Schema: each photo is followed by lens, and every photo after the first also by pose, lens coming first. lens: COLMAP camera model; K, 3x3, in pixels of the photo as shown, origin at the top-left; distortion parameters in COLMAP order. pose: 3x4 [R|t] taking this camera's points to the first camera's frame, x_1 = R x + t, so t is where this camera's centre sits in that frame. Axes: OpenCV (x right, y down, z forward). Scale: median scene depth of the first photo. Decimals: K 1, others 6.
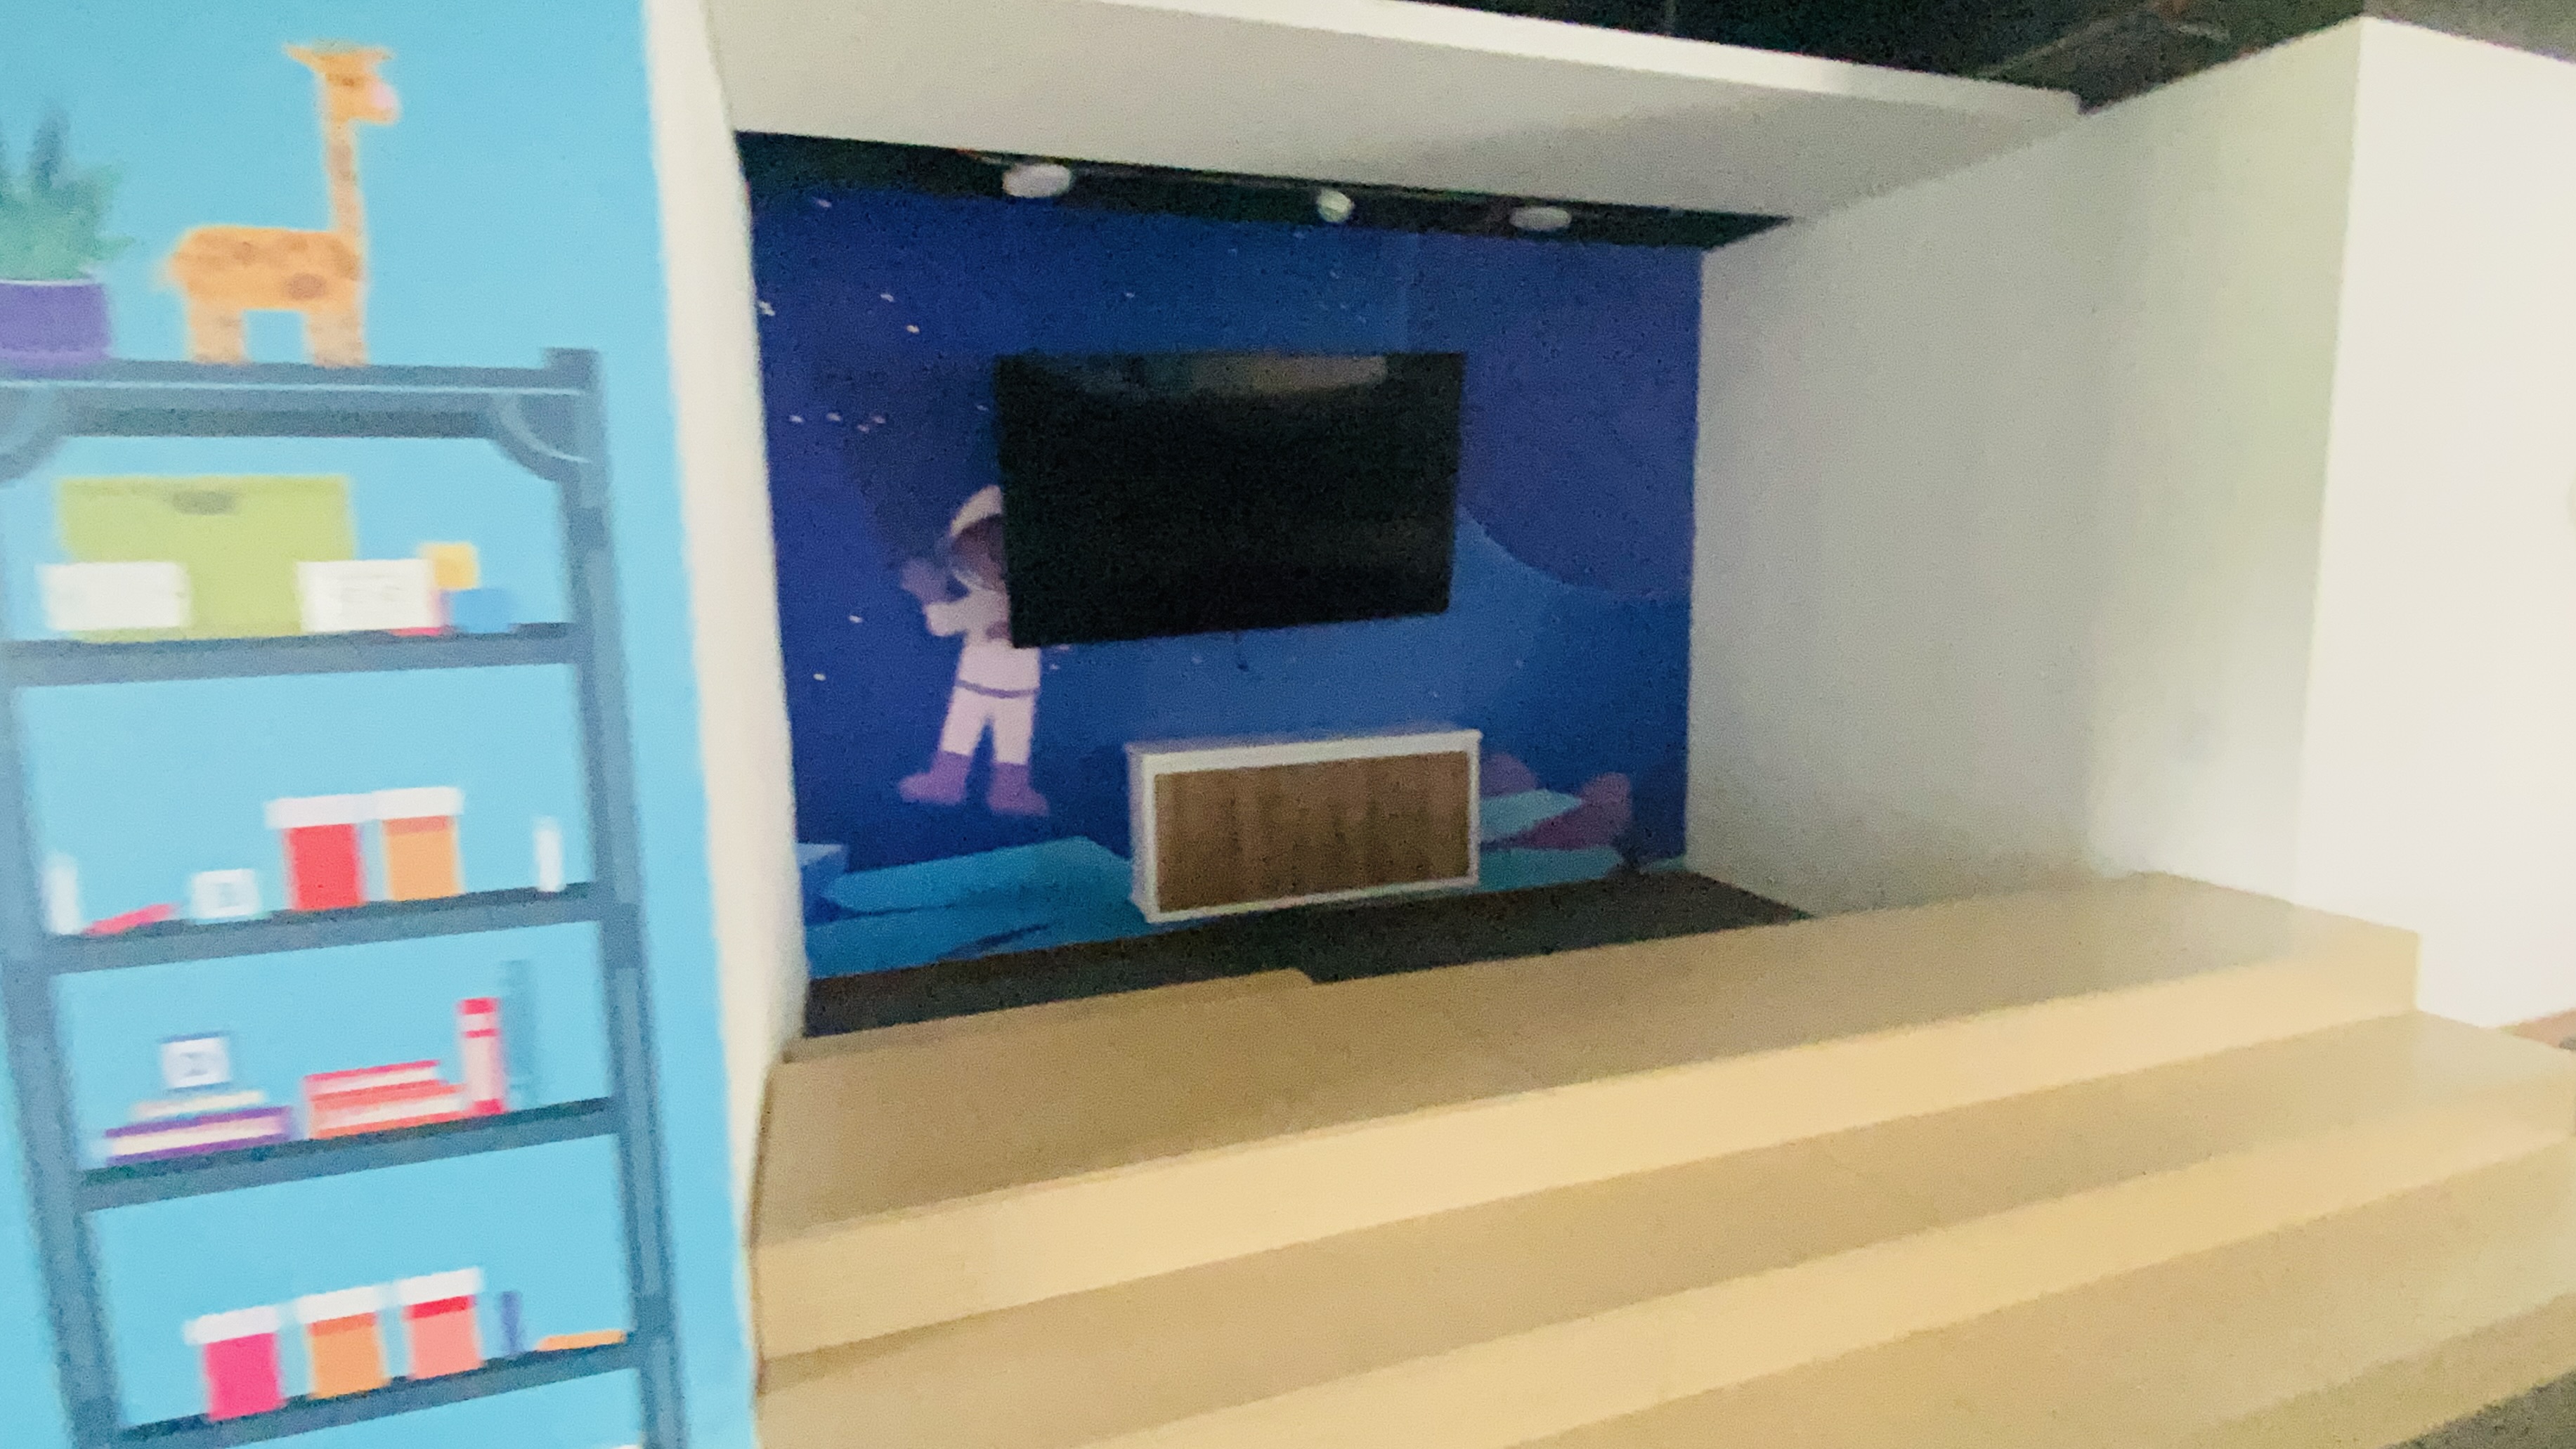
lens RADIAL K [[1270.6, 0, 1283.0], [0, 1270.6, 726.2], [0, 0, 1]] dist [-0.005816, -0.000832]
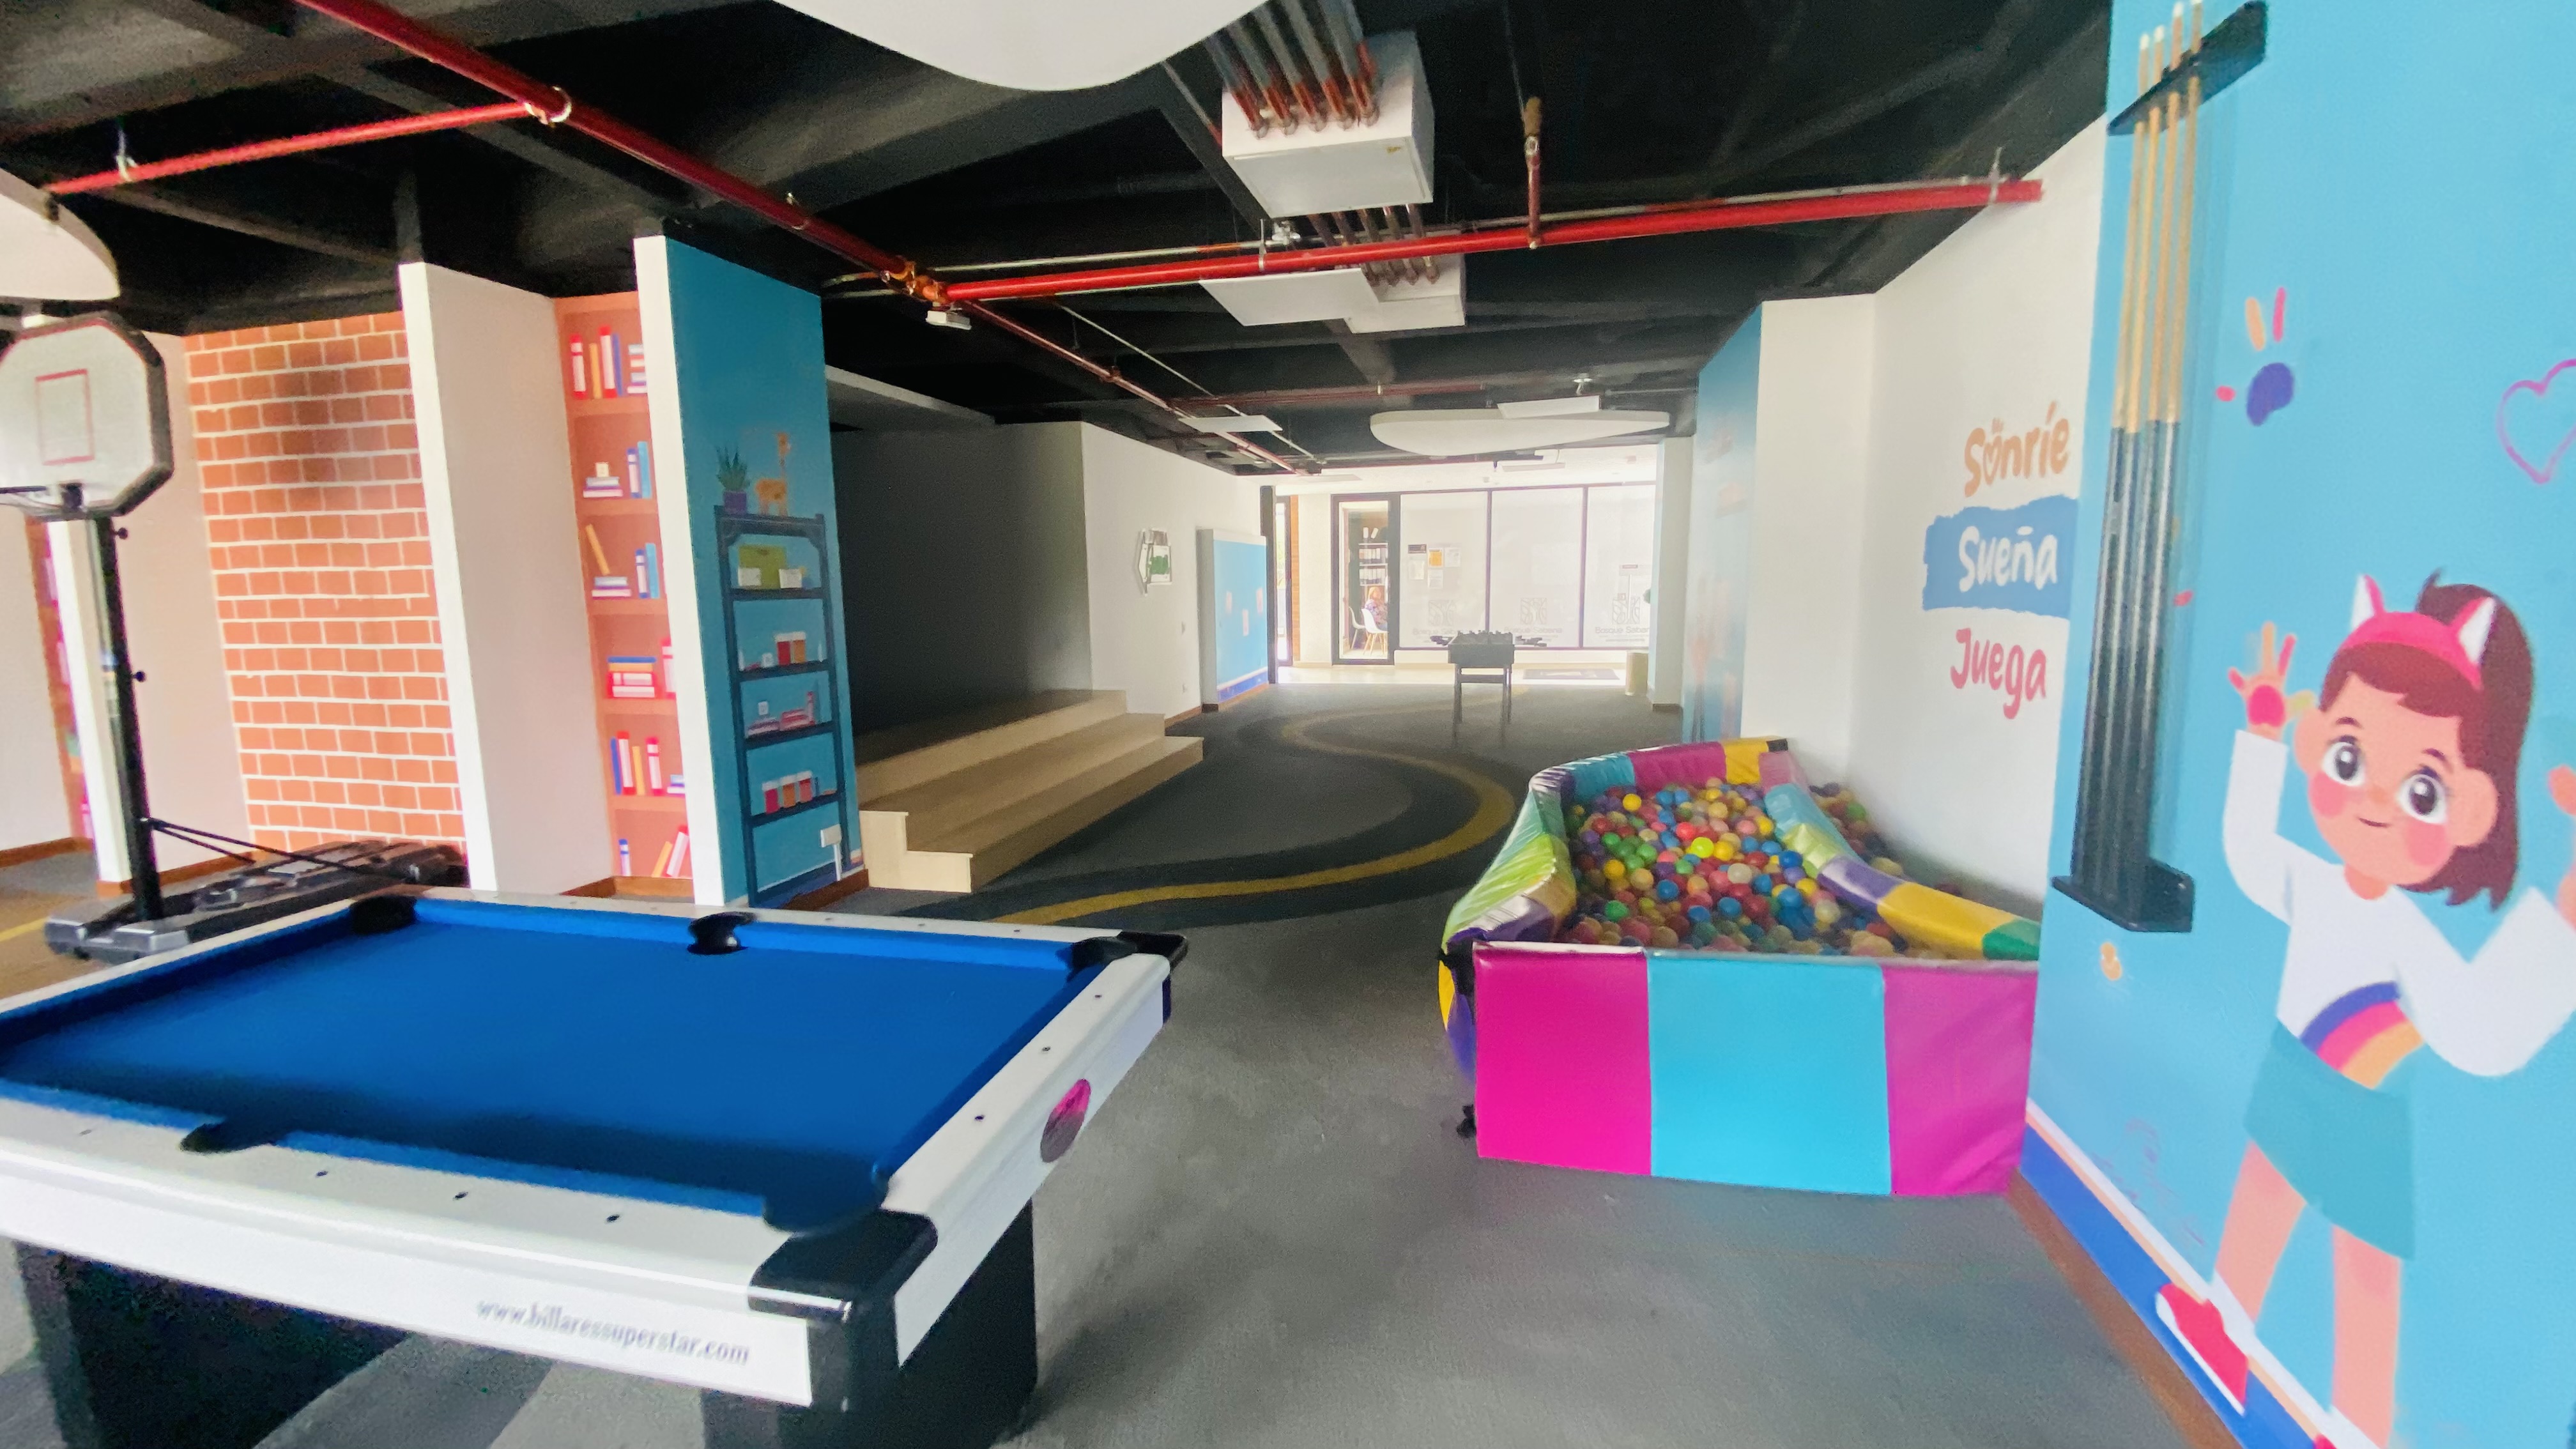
lens RADIAL K [[1039.0, 0, 1287.4], [0, 1039.0, 717.7], [0, 0, 1]] dist [0.002014, -0.011451]
pose [[0.527613, -0.091362, 0.844557, -2.459009], [0.106836, 0.993442, 0.040725, 0.318186], [-0.842740, 0.068742, 0.533914, -1.737110]]
